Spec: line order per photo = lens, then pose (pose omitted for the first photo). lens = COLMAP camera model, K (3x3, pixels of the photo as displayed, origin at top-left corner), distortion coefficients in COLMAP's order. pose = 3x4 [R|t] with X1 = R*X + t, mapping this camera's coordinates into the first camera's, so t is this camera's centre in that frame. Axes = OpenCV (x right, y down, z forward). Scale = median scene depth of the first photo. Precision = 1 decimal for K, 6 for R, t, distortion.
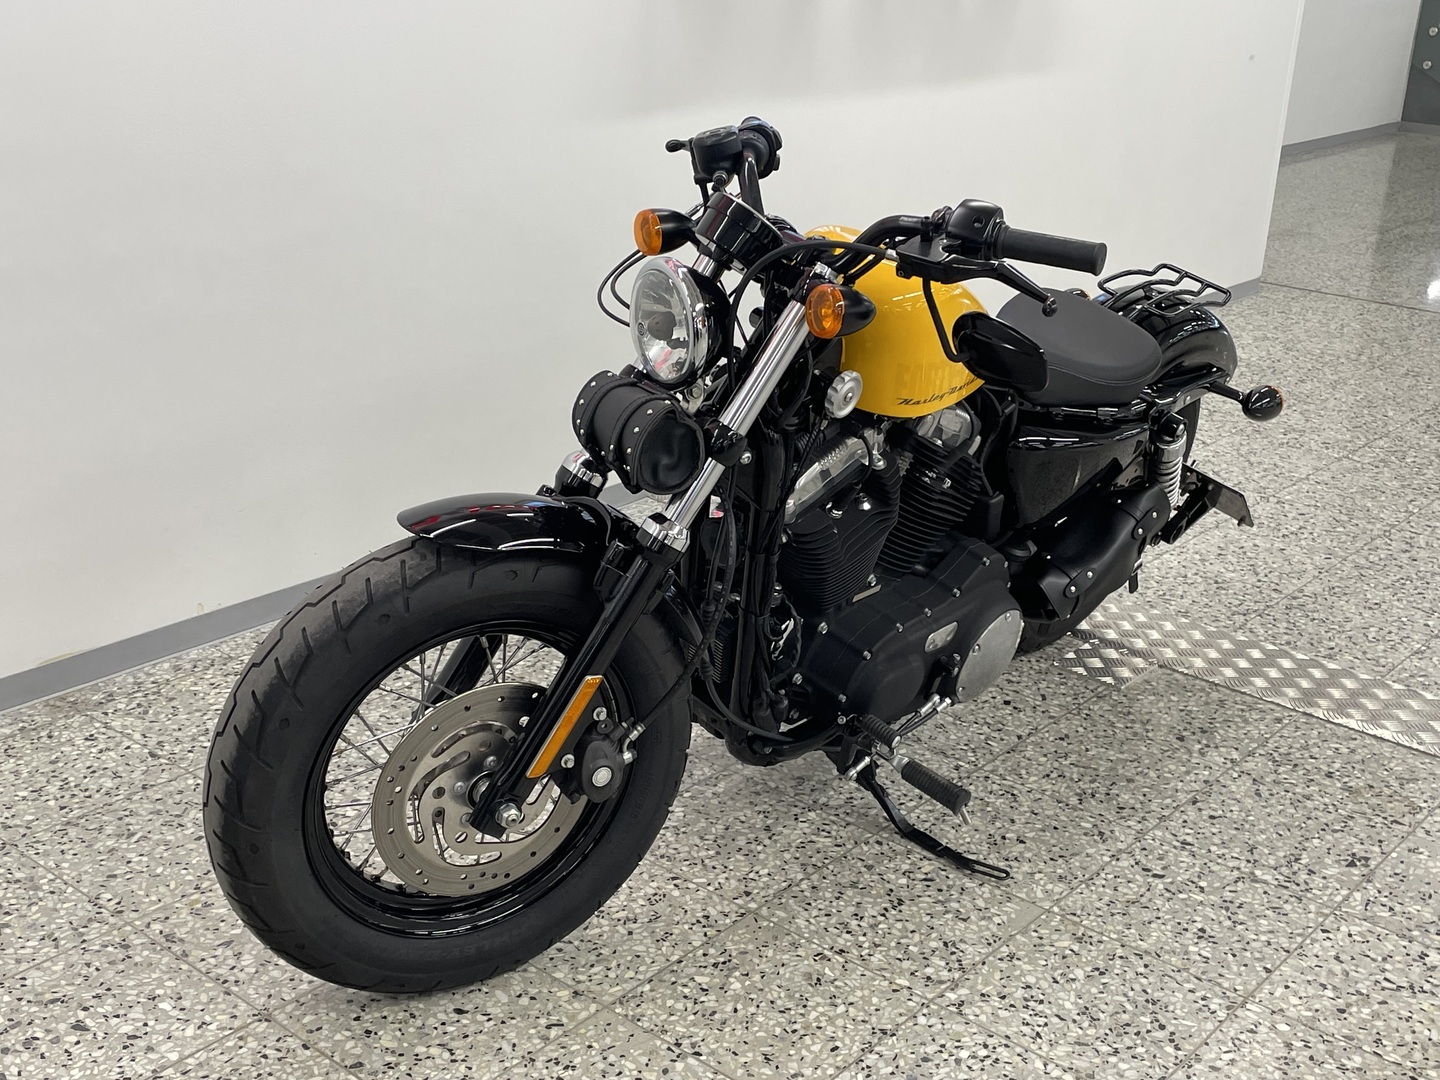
lens RADIAL K [[1756.3, 0, 727.9], [0, 1756.3, 536.6], [0, 0, 1]] dist [0.062143, 0.000000]
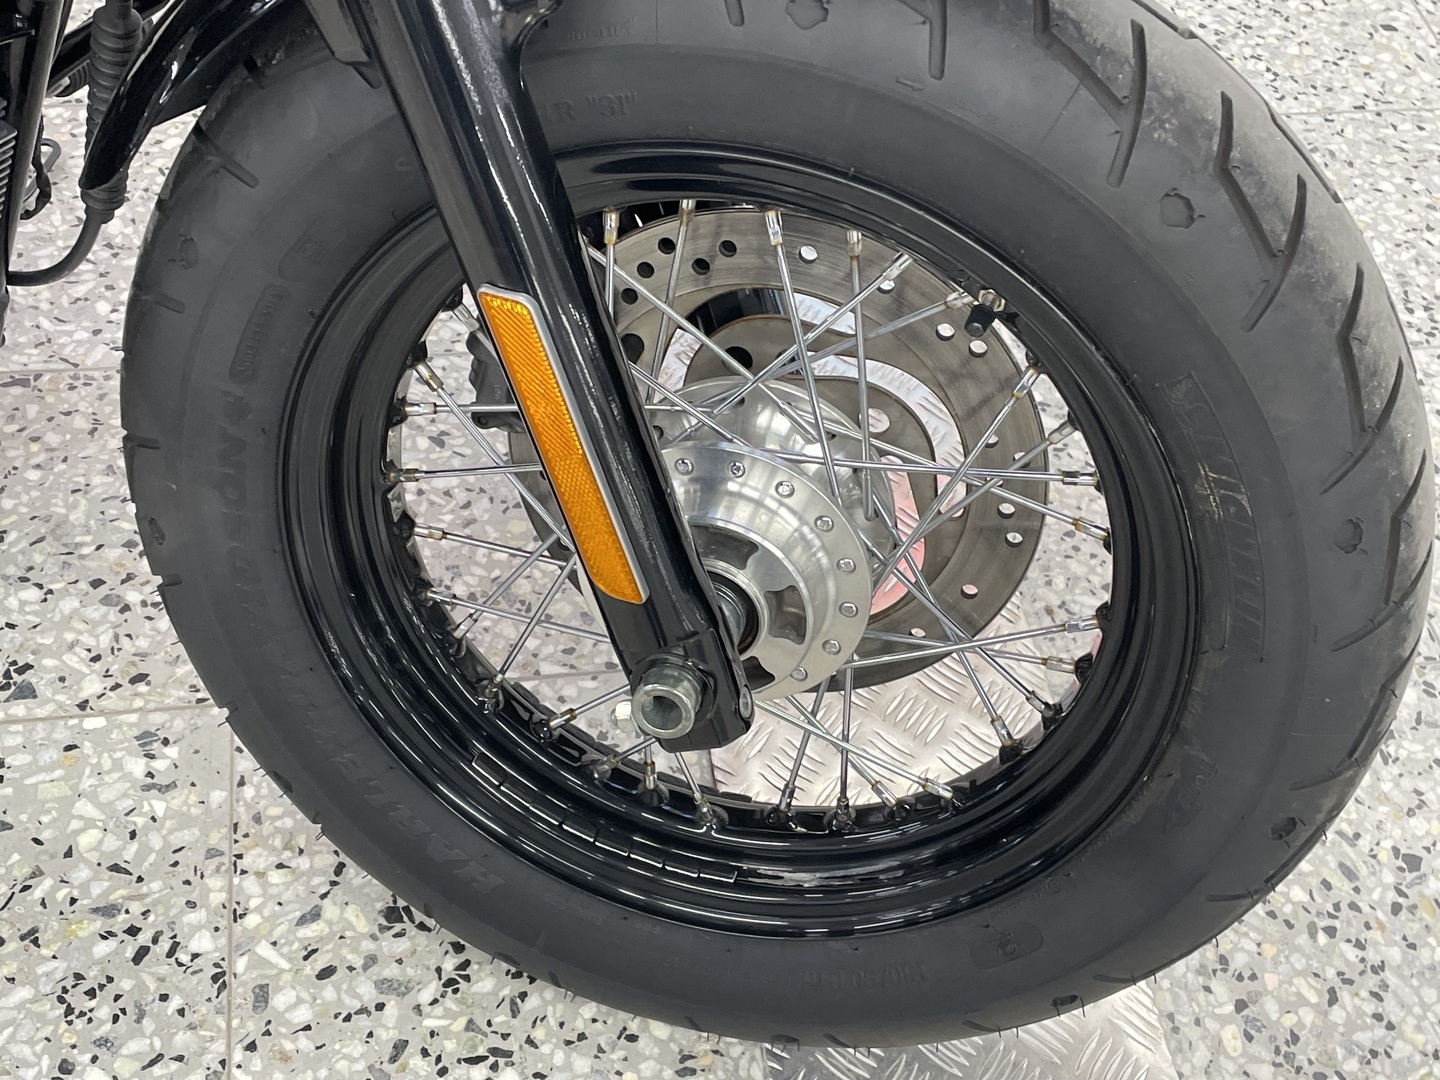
lens RADIAL K [[1756.3, 0, 710.9], [0, 1756.3, 538.0], [0, 0, 1]] dist [0.062143, 0.000000]
pose [[0.755963, 0.529636, -0.384716, 0.650160], [-0.288180, 0.796945, 0.530878, -0.116843], [0.587770, -0.290457, 0.755090, 0.832915]]
